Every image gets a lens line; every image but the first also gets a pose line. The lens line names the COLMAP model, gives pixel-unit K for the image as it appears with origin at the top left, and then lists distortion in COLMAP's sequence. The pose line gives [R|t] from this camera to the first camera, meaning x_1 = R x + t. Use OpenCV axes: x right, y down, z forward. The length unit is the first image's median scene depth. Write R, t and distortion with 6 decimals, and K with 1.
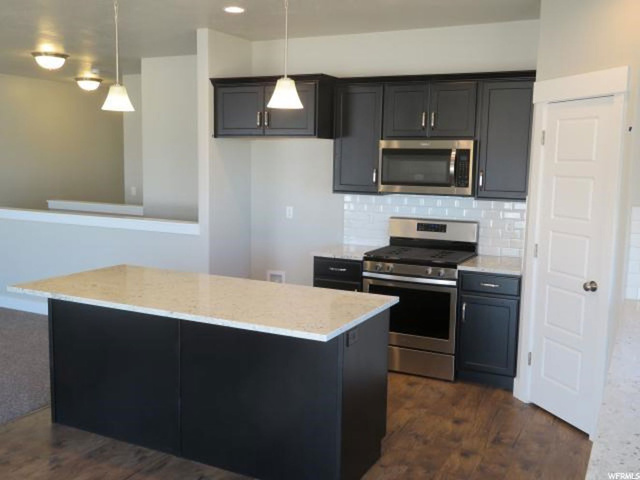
lens RADIAL K [[658.3, 0, 320.0], [0, 658.3, 240.0], [0, 0, 1]] dist [-0.004464, 0.019929]
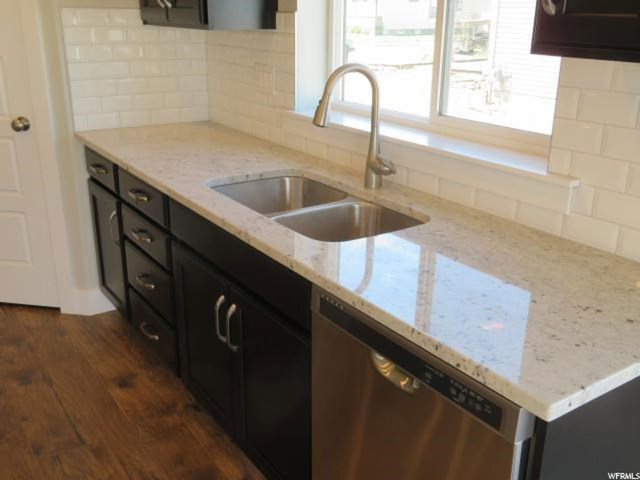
lens RADIAL K [[658.3, 0, 320.0], [0, 658.3, 240.0], [0, 0, 1]] dist [-0.004464, 0.019929]
pose [[0.480356, -0.306583, 0.821745, -0.078323], [0.104971, 0.950278, 0.293176, 0.011153], [-0.870769, -0.054570, 0.488654, 0.319882]]
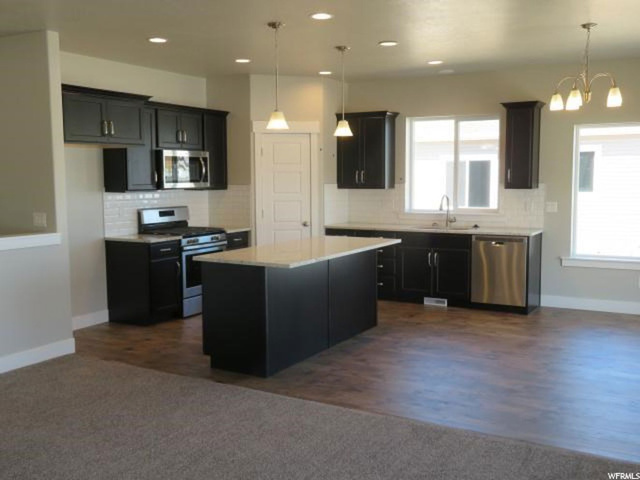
lens RADIAL K [[658.3, 0, 320.0], [0, 658.3, 240.0], [0, 0, 1]] dist [-0.004464, 0.019929]
pose [[0.045104, -0.115129, 0.992326, -1.606782], [0.131990, 0.985315, 0.108316, -0.096018], [-0.990224, 0.126092, 0.059638, 0.809072]]
